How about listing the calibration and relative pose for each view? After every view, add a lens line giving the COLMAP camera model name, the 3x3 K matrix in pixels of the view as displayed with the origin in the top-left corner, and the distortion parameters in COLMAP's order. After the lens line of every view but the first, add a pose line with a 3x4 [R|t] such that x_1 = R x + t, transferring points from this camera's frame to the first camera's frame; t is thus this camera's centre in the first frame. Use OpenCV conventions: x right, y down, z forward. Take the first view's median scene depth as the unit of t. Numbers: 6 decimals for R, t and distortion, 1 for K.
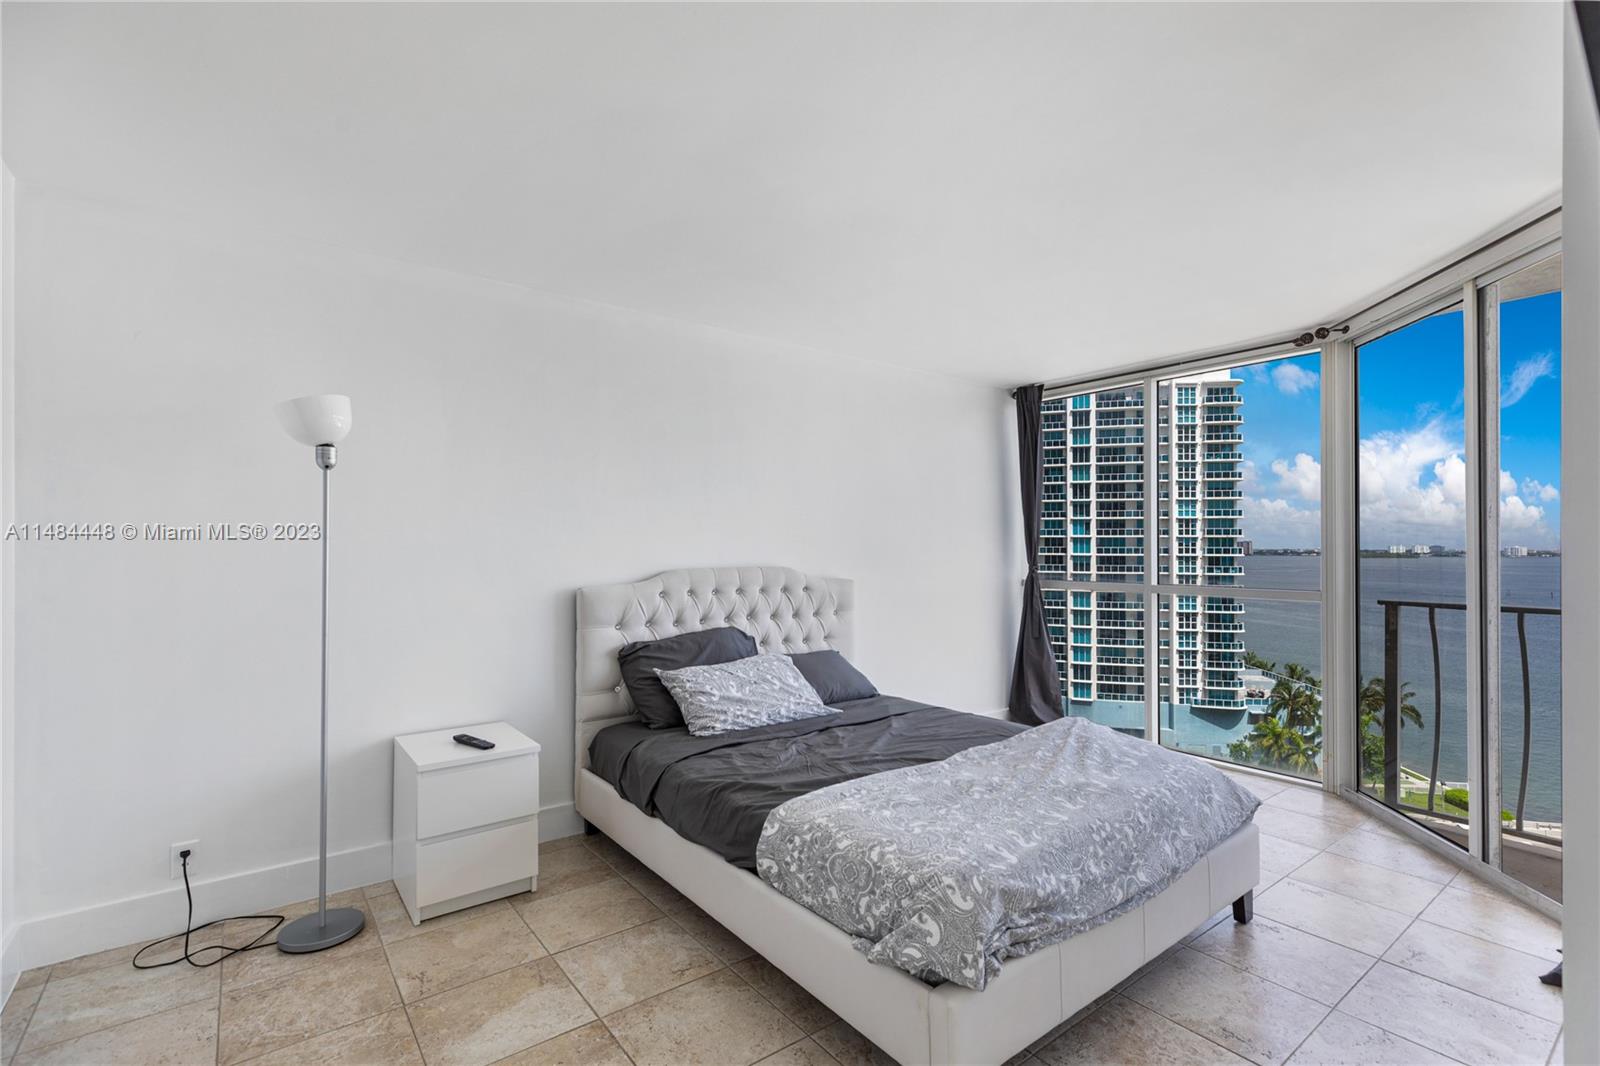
lens RADIAL K [[732.4, 0, 789.3], [0, 732.4, 533.8], [0, 0, 1]] dist [-0.000017, 0.000095]
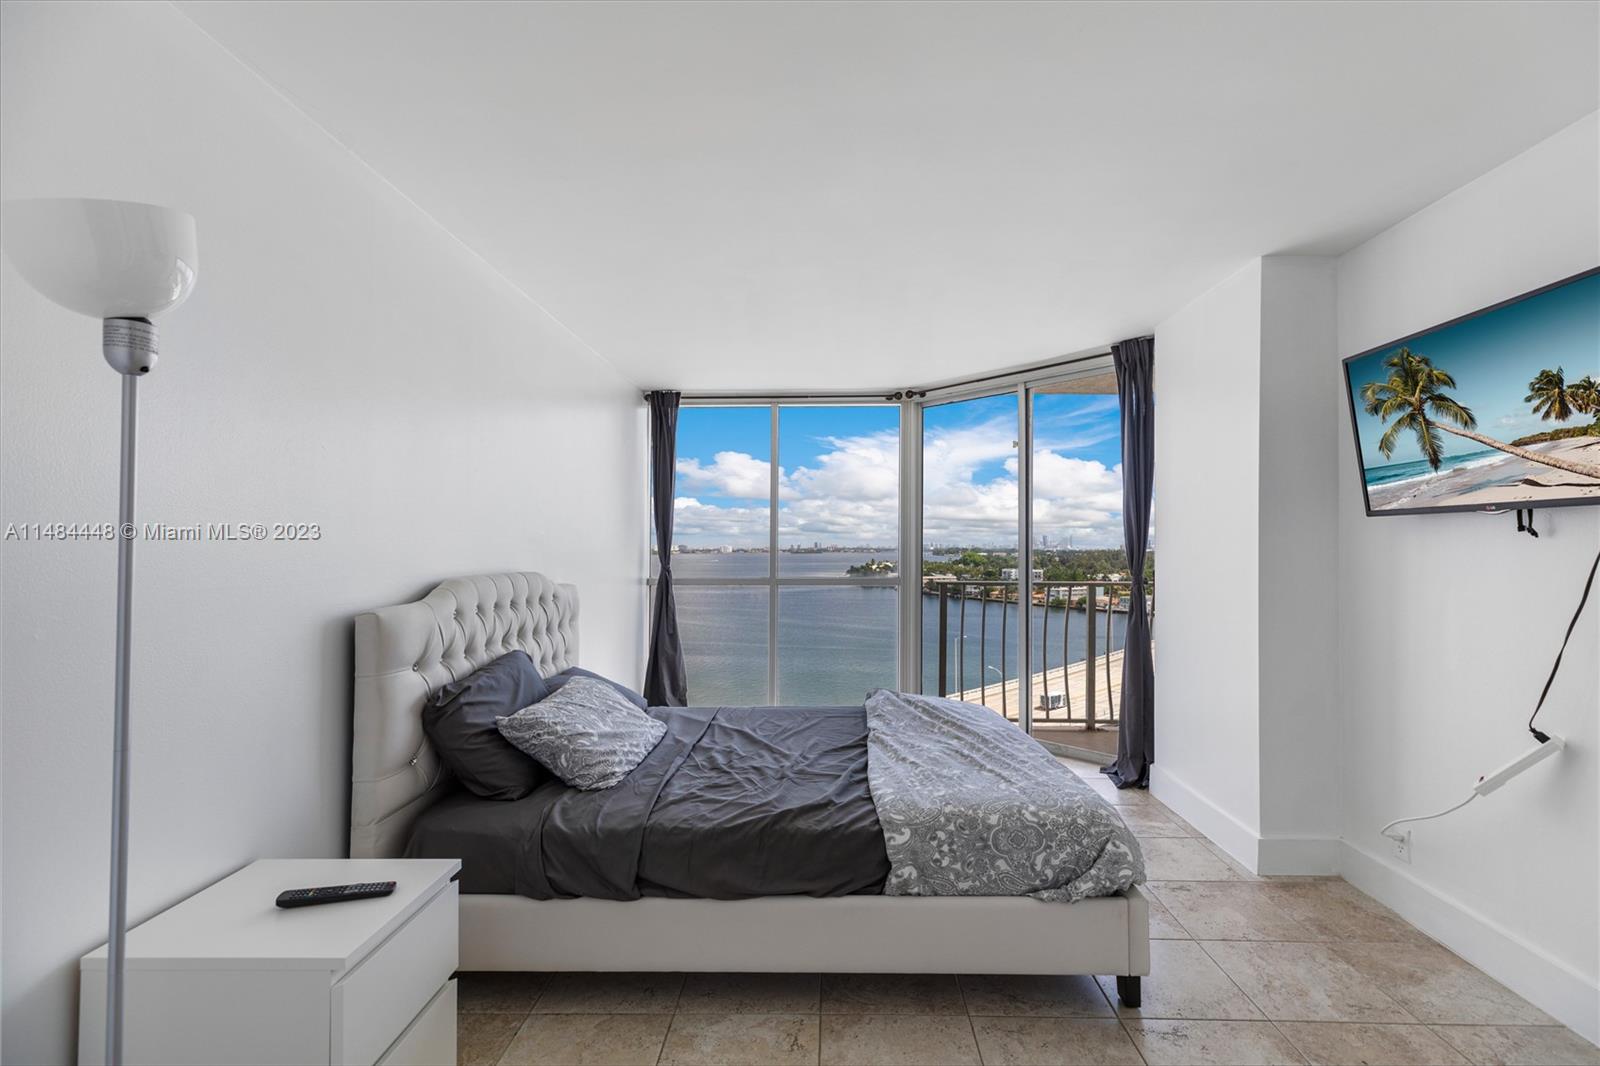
lens RADIAL K [[728.0, 0, 800.6], [0, 728.0, 531.8], [0, 0, 1]] dist [0.000912, -0.000110]
pose [[0.630540, 0.012933, 0.776049, -0.691091], [-0.009404, 0.999915, -0.009024, 0.006695], [-0.776100, -0.001608, 0.630608, 0.393888]]
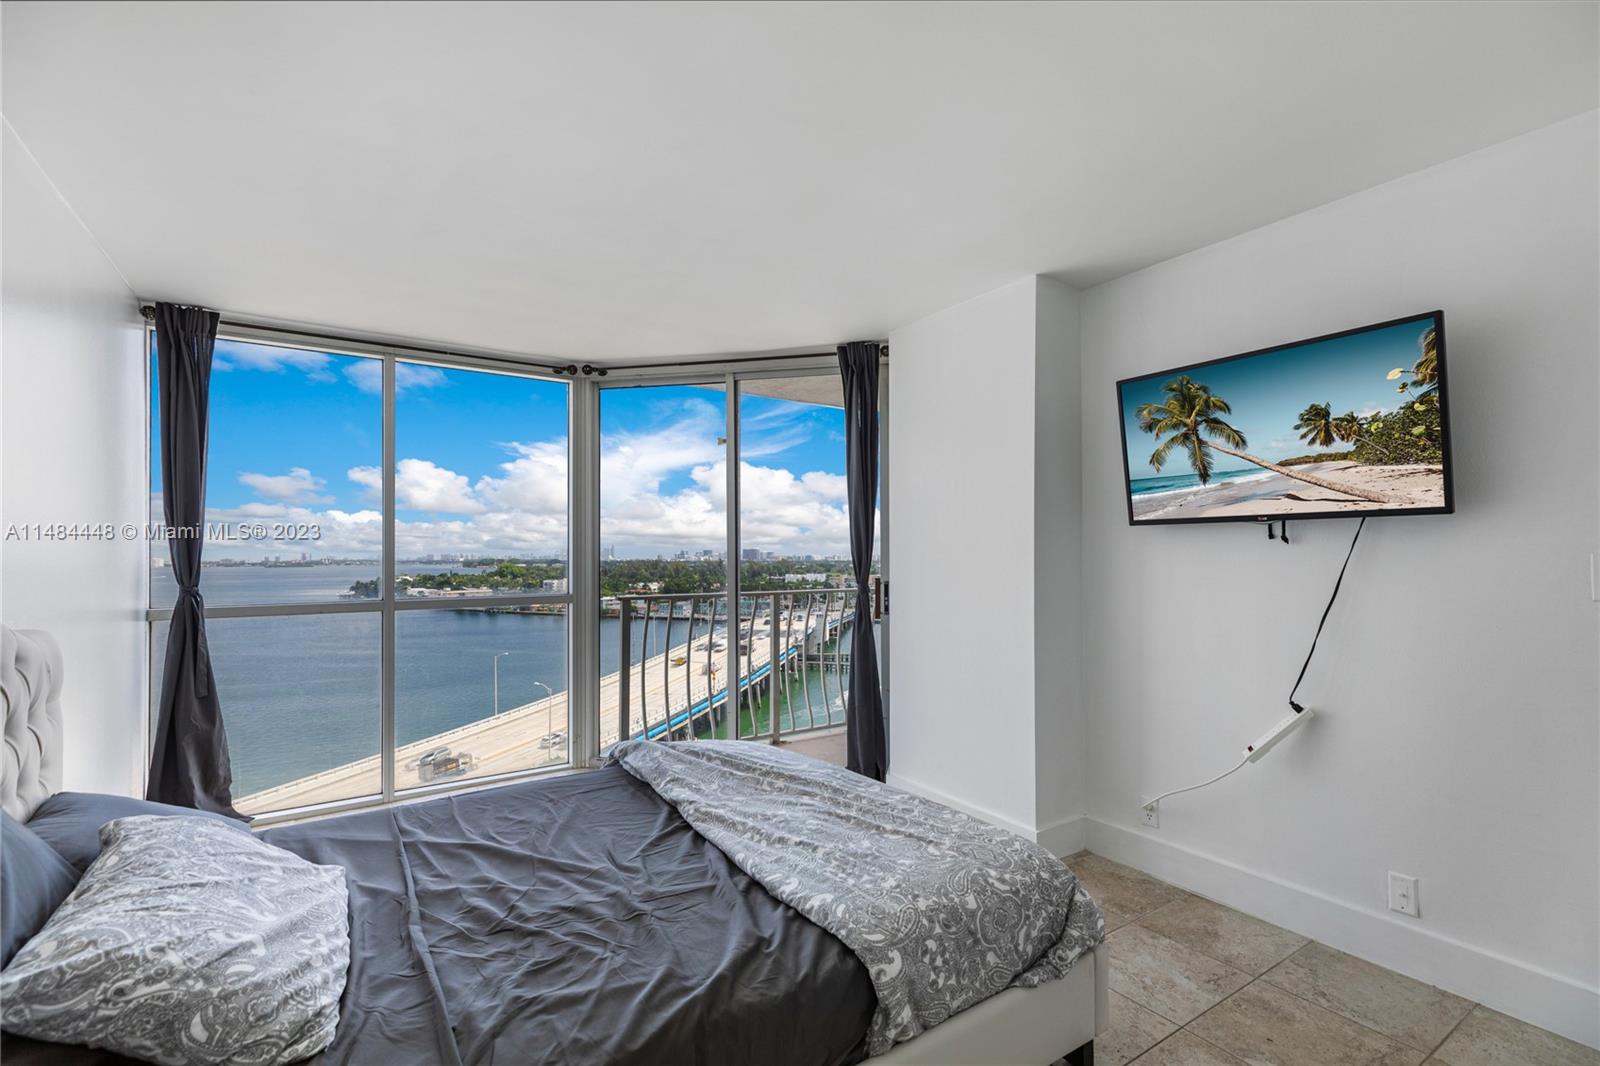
lens RADIAL K [[729.3, 0, 821.9], [0, 729.3, 548.2], [0, 0, 1]] dist [0.002867, 0.000526]
pose [[0.046543, 0.007313, 0.998890, -0.564988], [-0.009007, 0.999936, -0.006901, 0.017116], [-0.998876, -0.008676, 0.046606, 0.826746]]
